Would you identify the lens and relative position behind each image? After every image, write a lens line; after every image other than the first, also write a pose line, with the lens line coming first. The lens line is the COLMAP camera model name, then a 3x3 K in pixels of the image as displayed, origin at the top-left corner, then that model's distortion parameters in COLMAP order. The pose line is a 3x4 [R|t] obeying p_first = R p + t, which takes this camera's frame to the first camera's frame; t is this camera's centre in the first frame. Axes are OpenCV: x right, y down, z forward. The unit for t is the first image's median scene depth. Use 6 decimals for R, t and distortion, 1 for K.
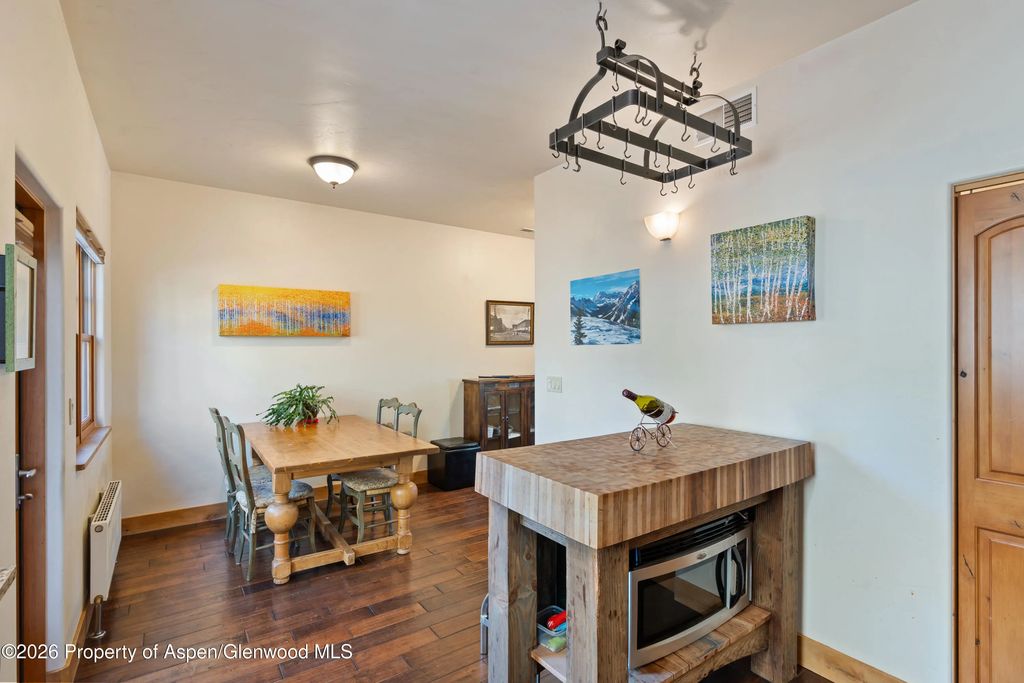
lens RADIAL K [[484.8, 0, 506.1], [0, 484.8, 343.8], [0, 0, 1]] dist [-0.014452, 0.007163]
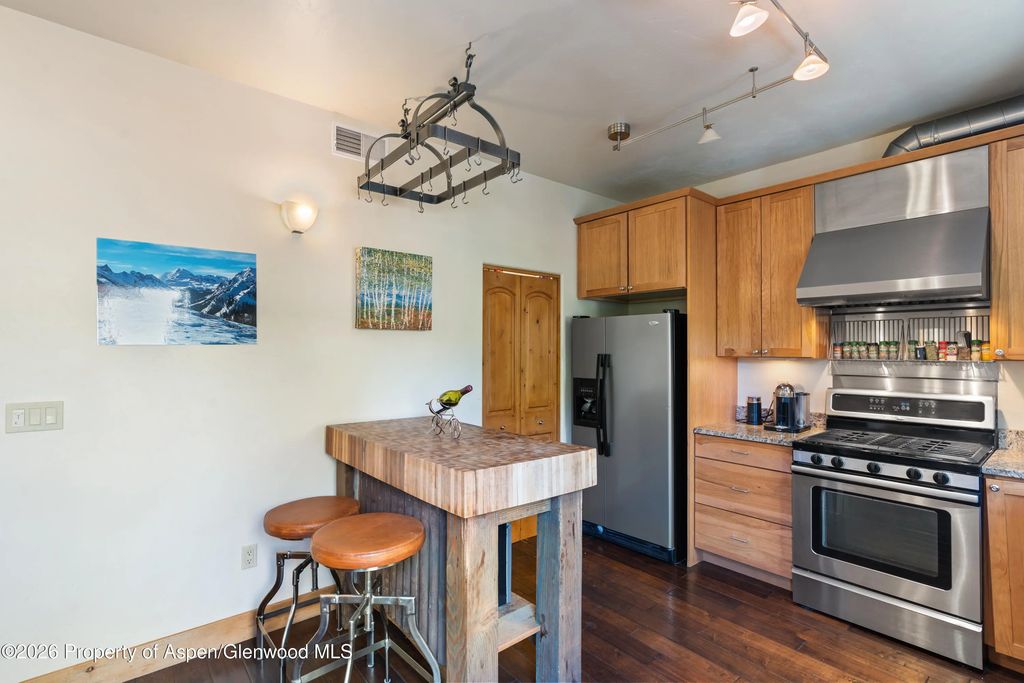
lens RADIAL K [[484.8, 0, 506.1], [0, 484.8, 343.8], [0, 0, 1]] dist [-0.014452, 0.007163]
pose [[-0.078250, 0.014302, 0.996831, -0.720102], [-0.008482, 0.999851, -0.015011, 0.009057], [-0.996898, -0.009630, -0.078117, 0.784623]]
